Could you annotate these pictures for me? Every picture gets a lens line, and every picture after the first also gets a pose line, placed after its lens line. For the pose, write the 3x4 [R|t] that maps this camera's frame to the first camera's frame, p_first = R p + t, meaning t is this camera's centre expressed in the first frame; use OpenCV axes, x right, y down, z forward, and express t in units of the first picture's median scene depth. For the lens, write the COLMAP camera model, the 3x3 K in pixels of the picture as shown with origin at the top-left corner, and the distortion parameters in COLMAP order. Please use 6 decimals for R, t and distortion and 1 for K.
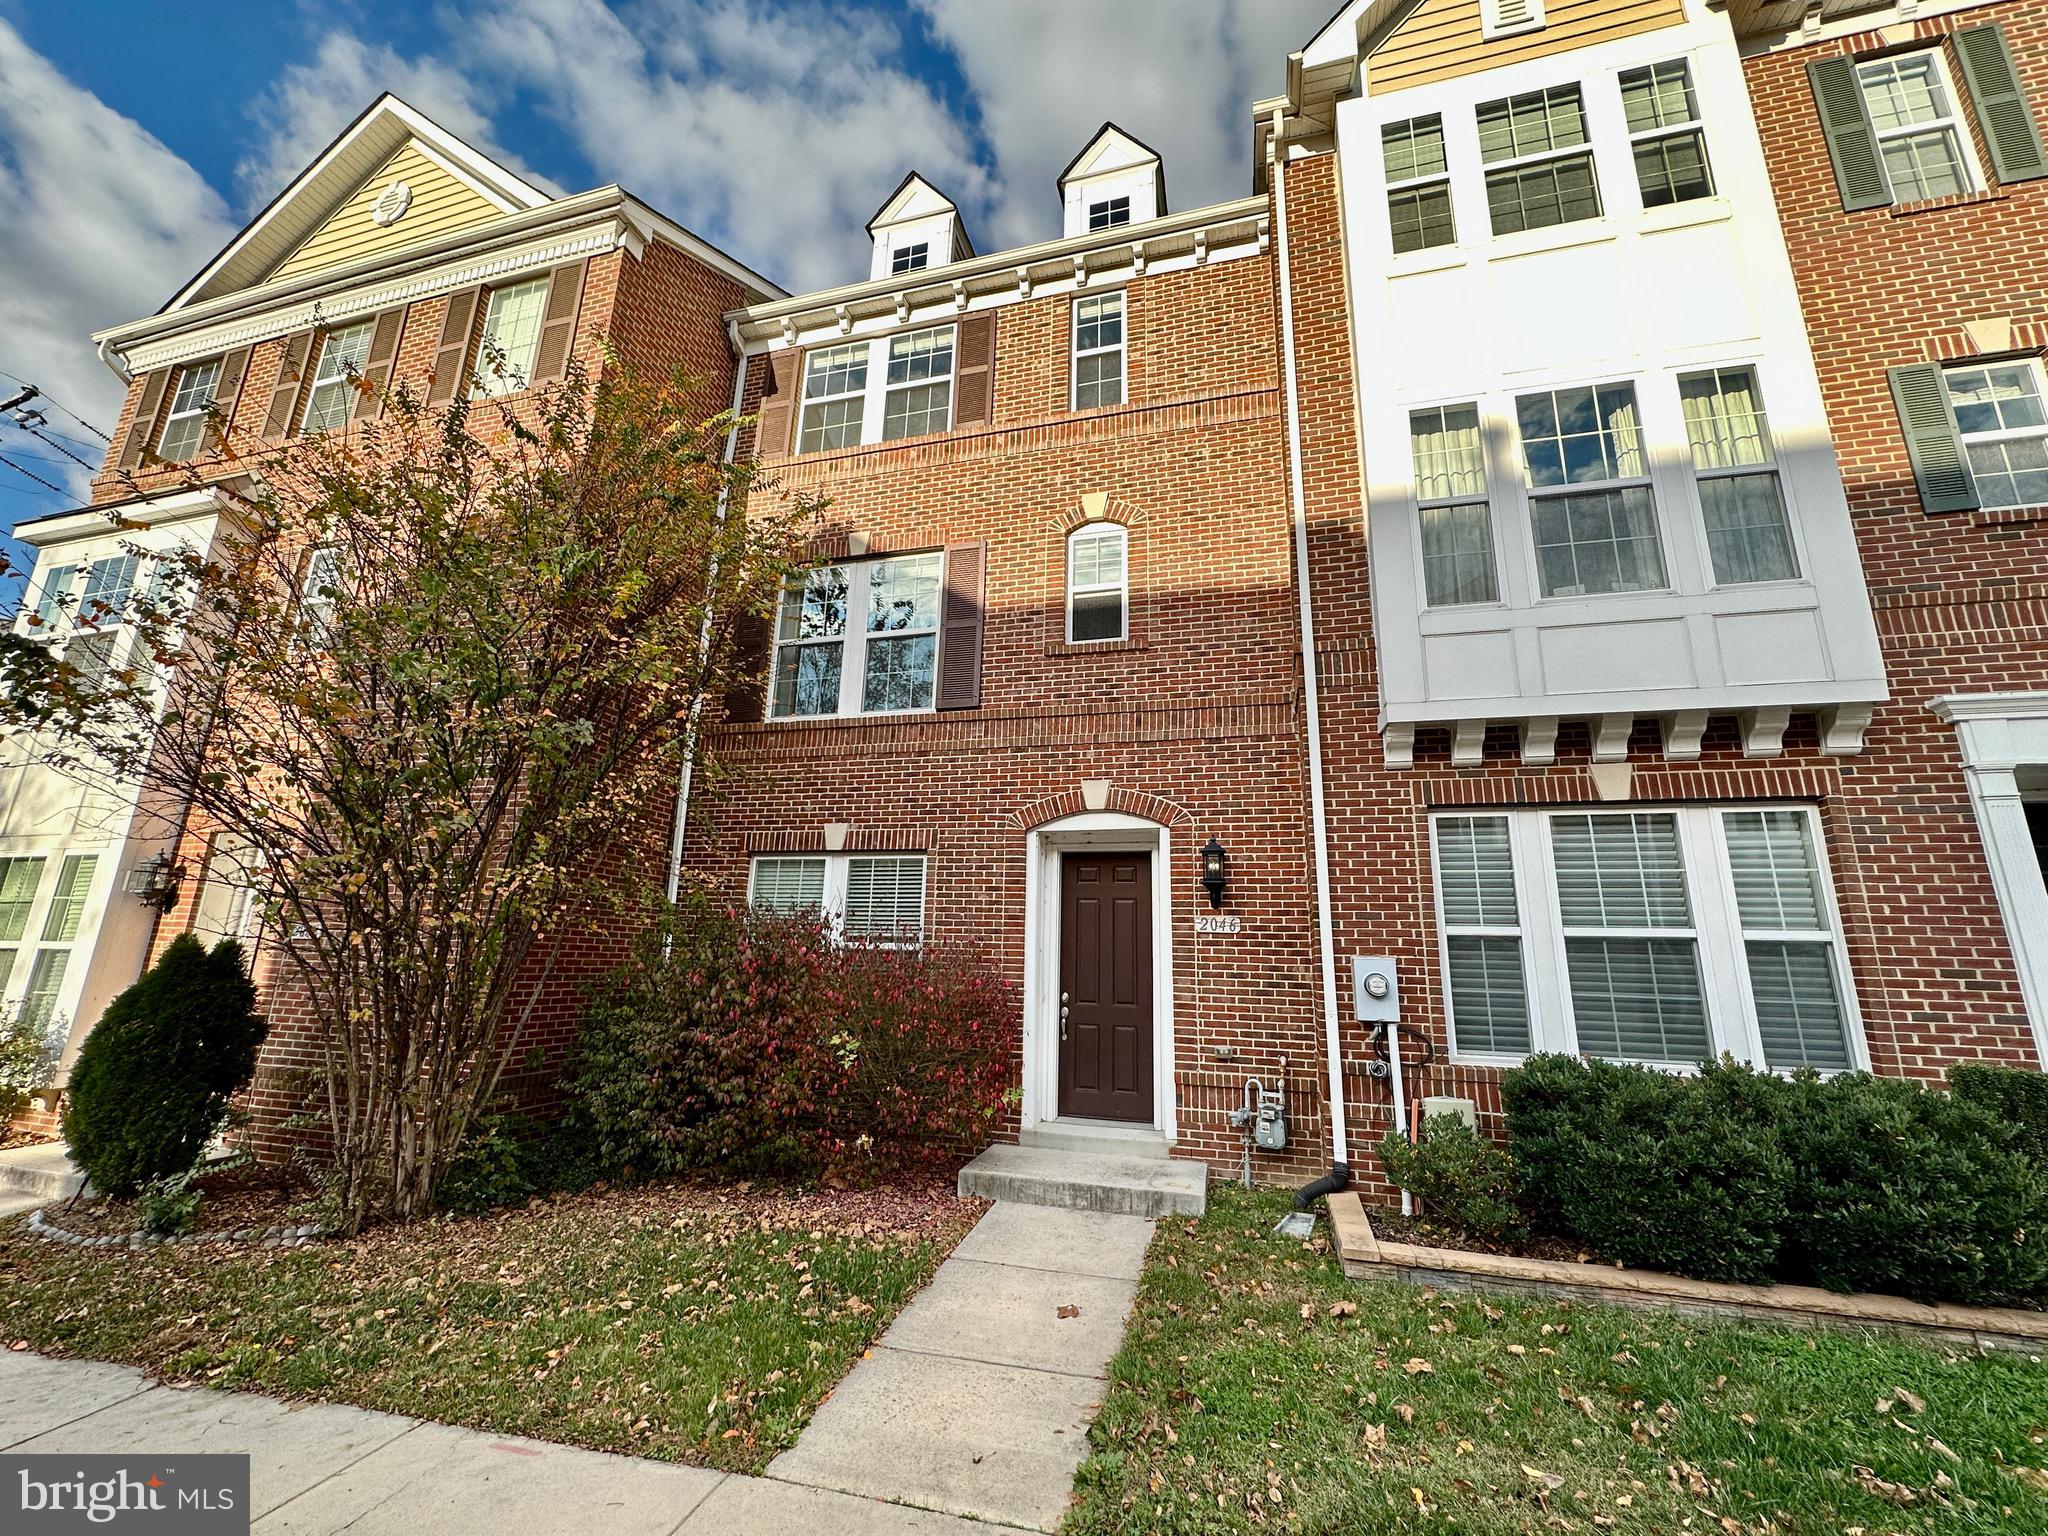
lens RADIAL K [[814.5, 0, 1022.5], [0, 814.5, 758.4], [0, 0, 1]] dist [-0.003571, 0.000391]
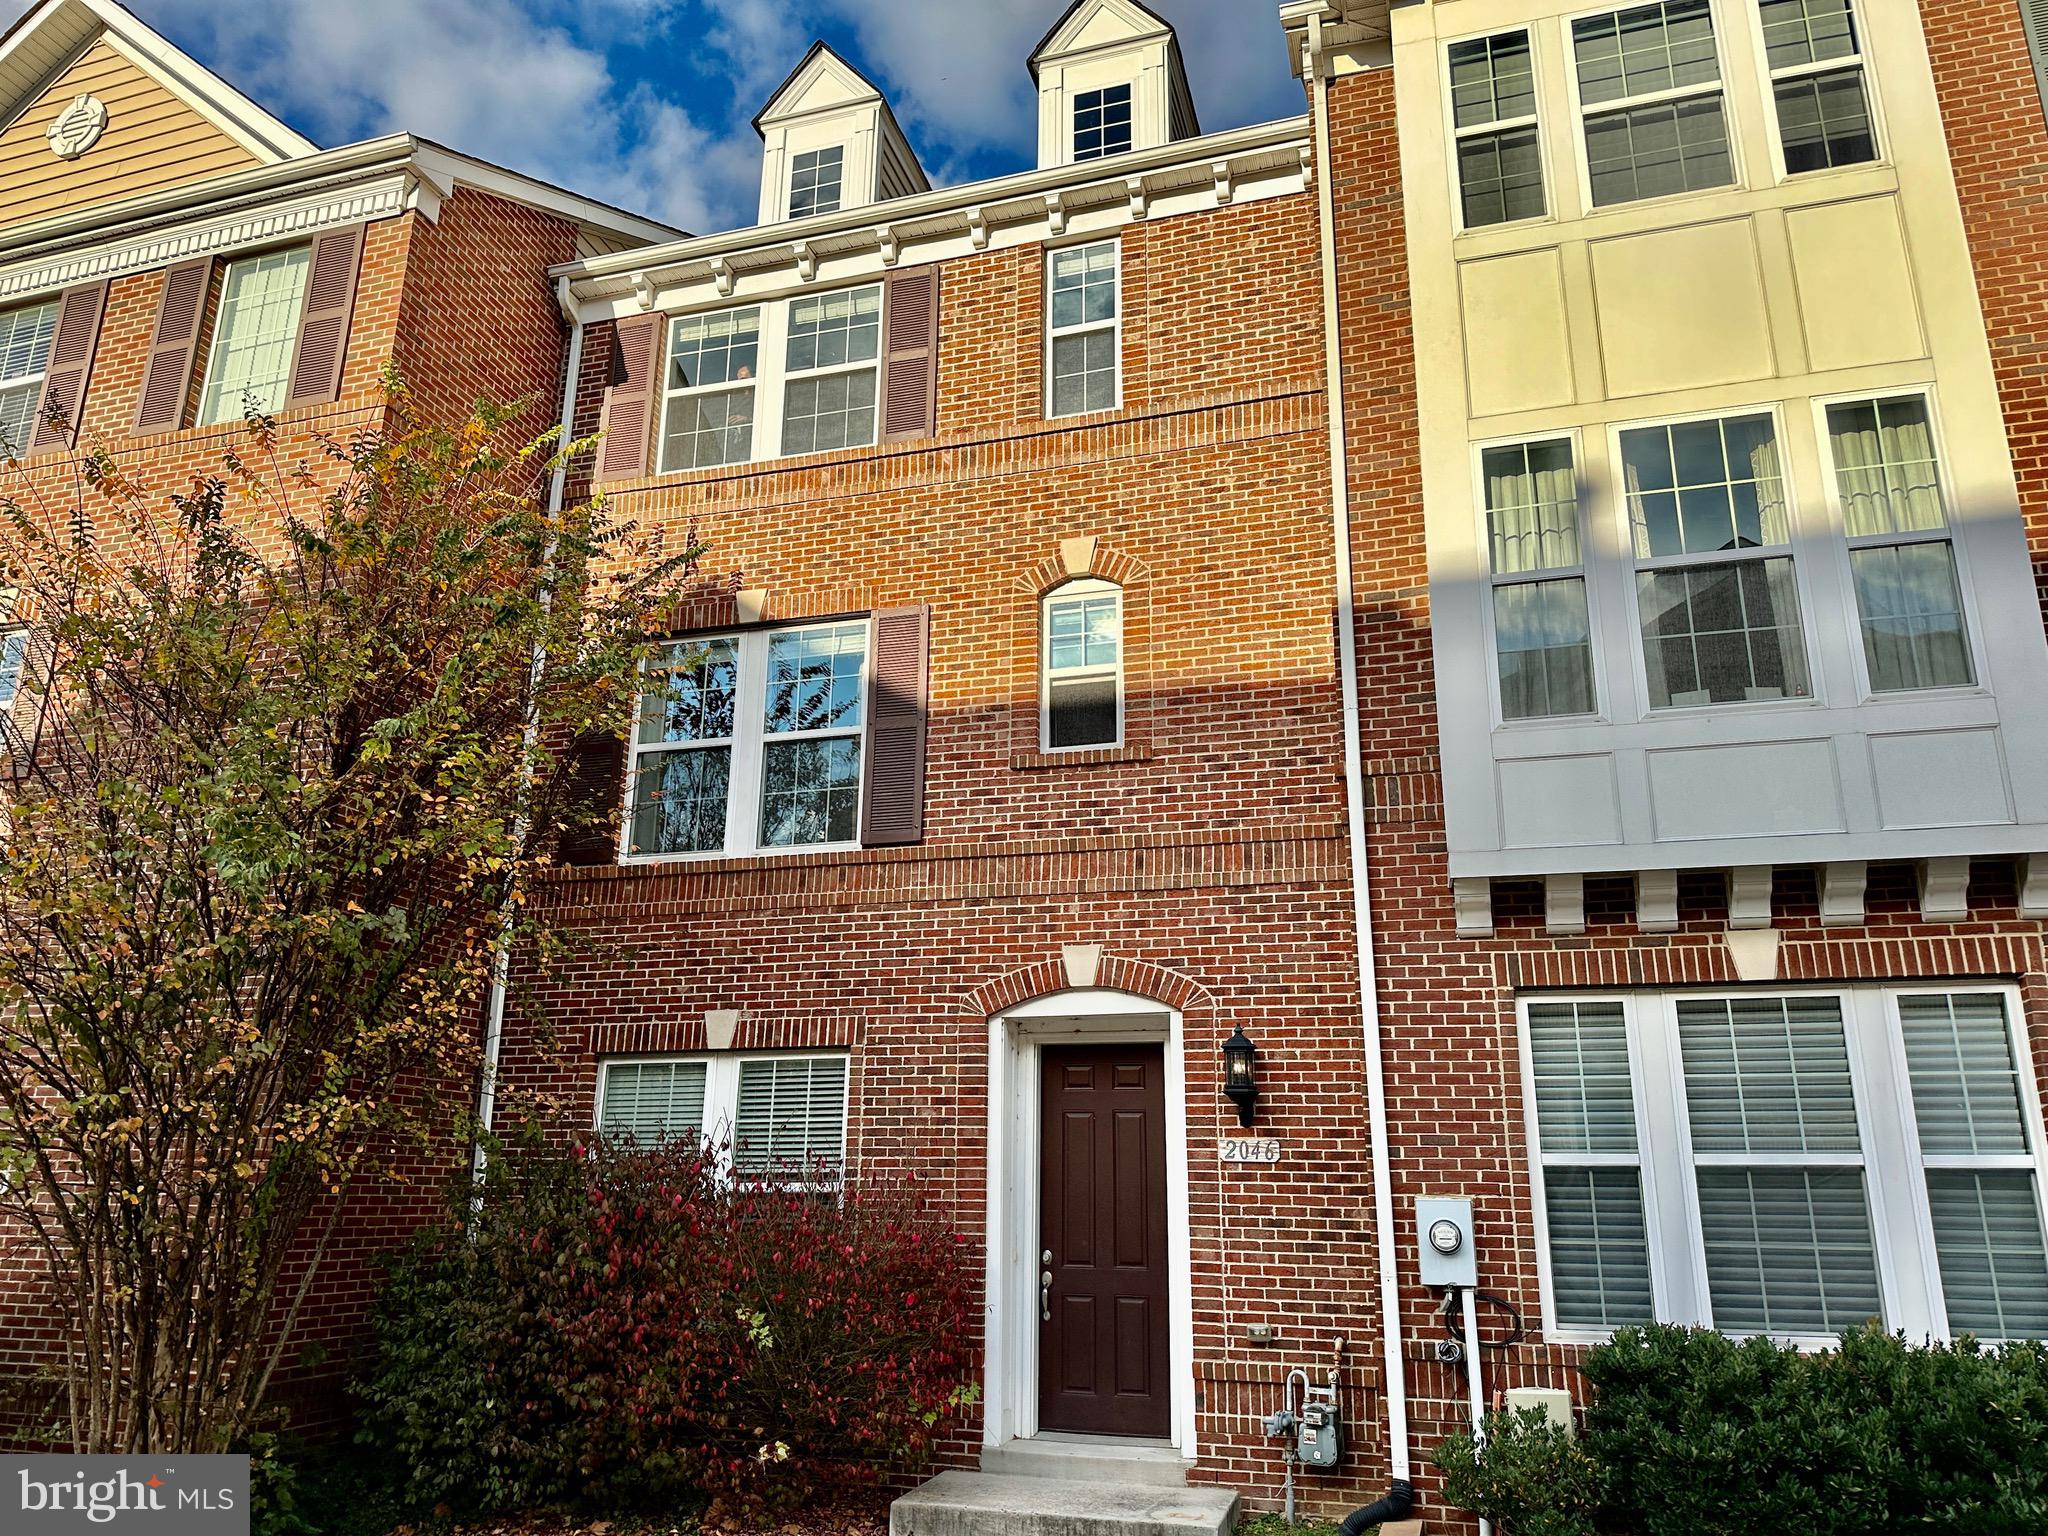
lens RADIAL K [[1427.8, 0, 1018.8], [0, 1427.8, 756.5], [0, 0, 1]] dist [0.059527, -0.072270]
pose [[0.999588, -0.022399, -0.017948, 0.070089], [0.021471, 0.998504, -0.050295, -0.089721], [0.019048, 0.049889, 0.998573, -0.307980]]
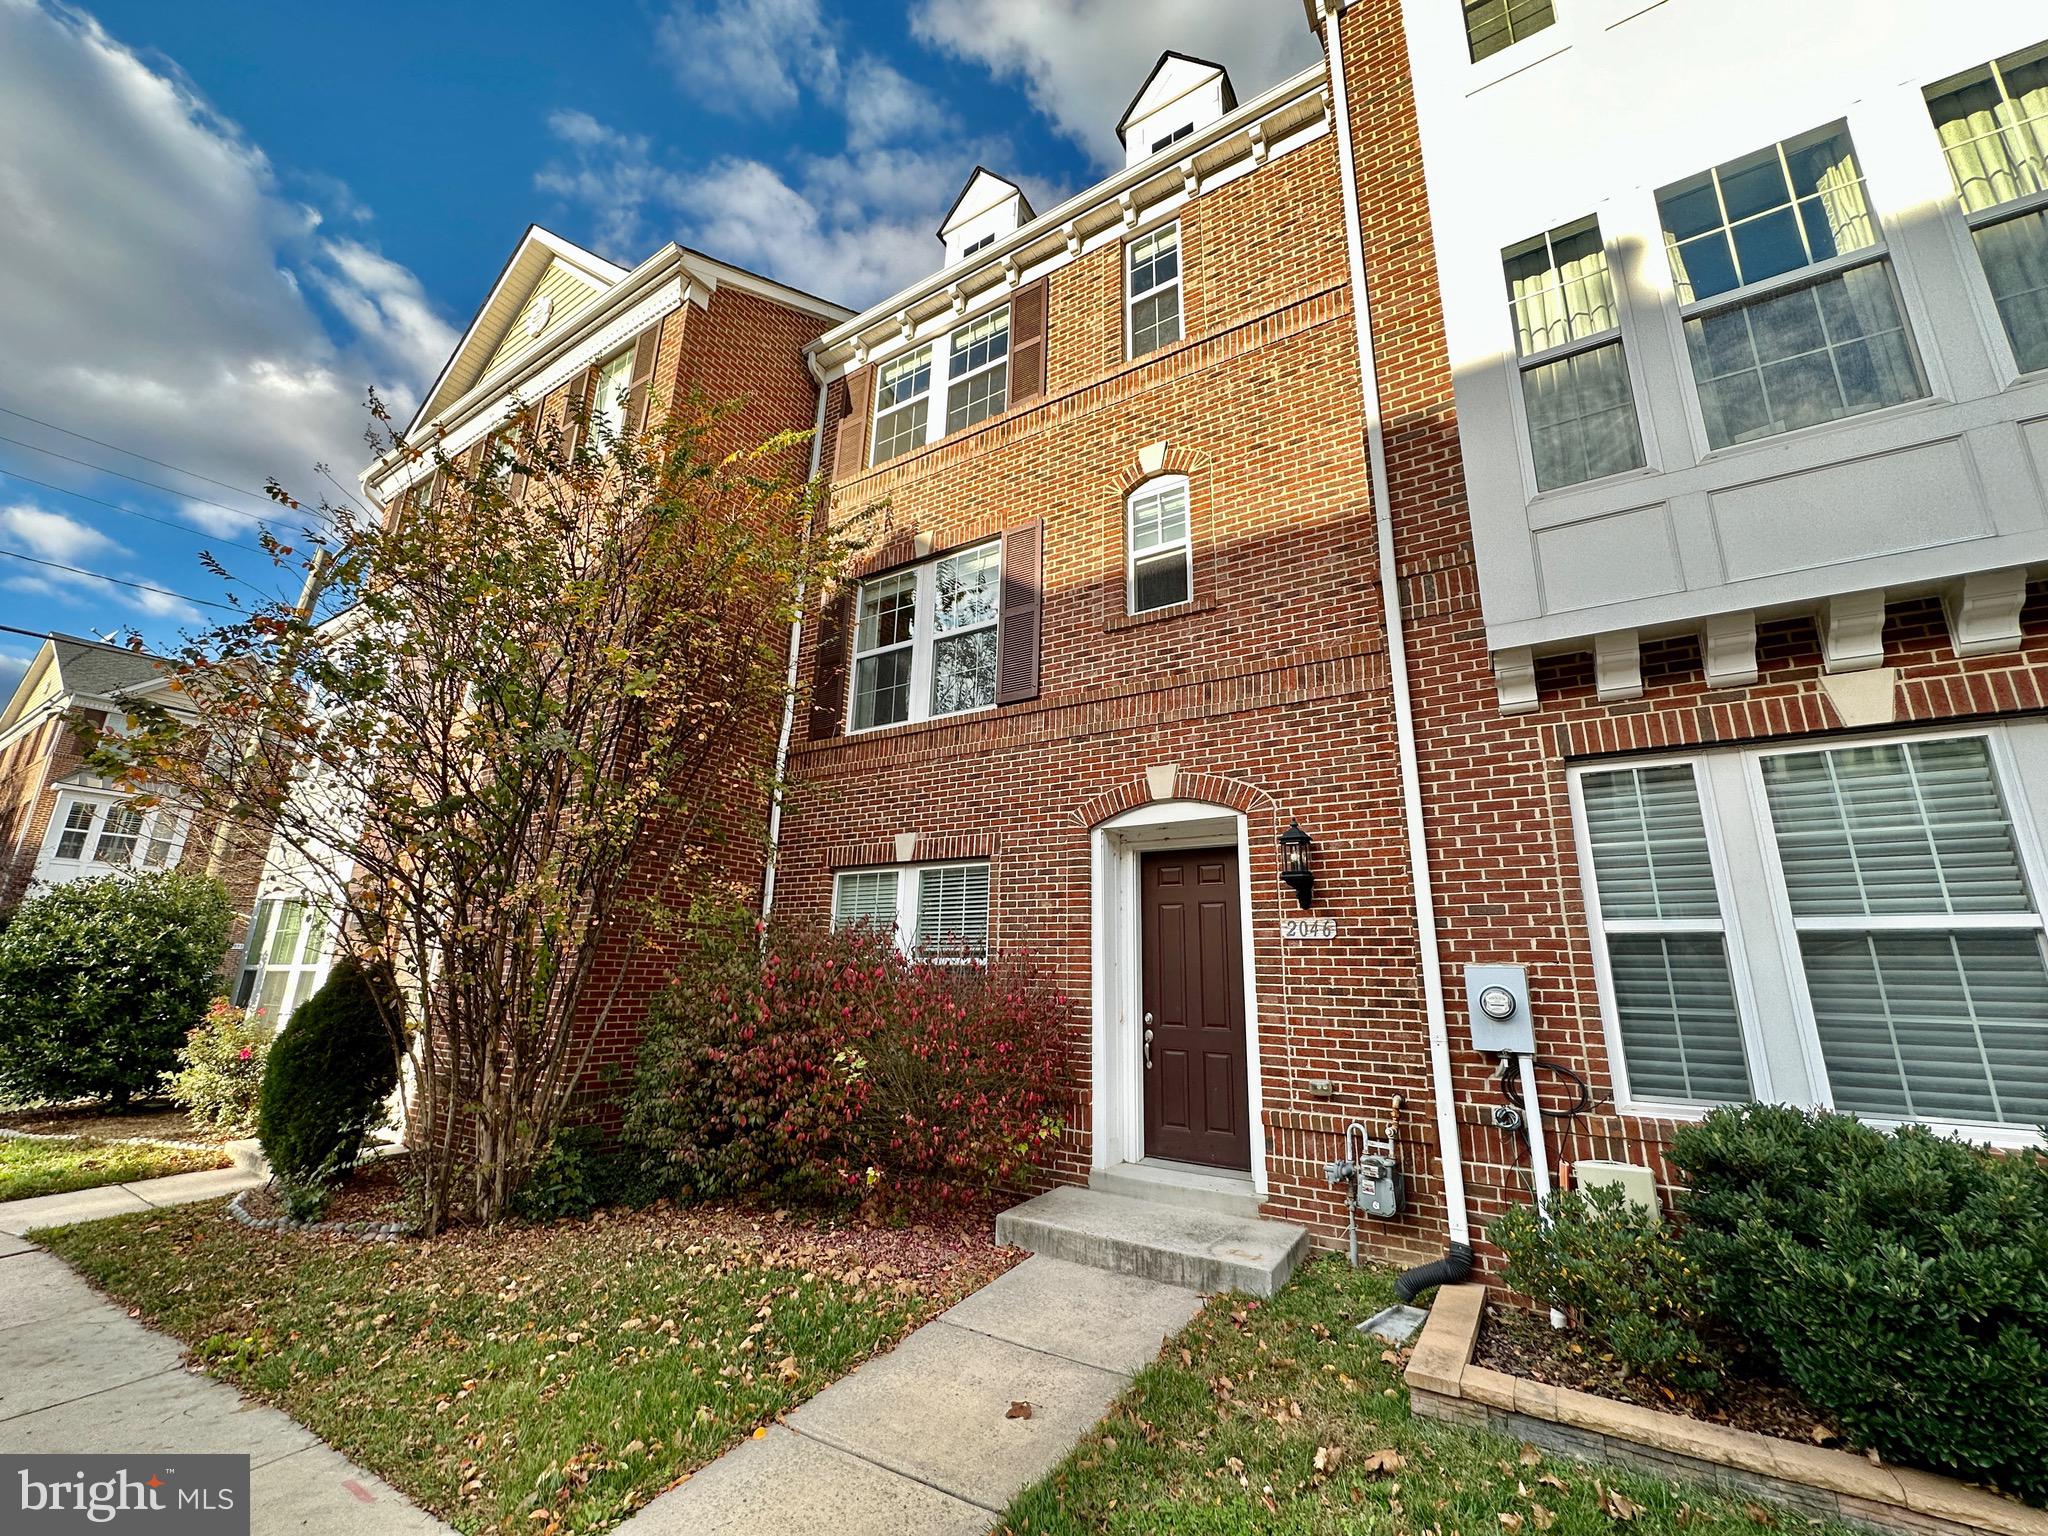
lens RADIAL K [[814.5, 0, 1020.9], [0, 814.5, 758.3], [0, 0, 1]] dist [-0.003571, 0.000391]
pose [[0.957966, -0.079835, -0.275549, 0.214618], [0.071942, 0.996660, -0.038652, 0.048344], [0.277714, 0.017204, 0.960510, 0.146168]]
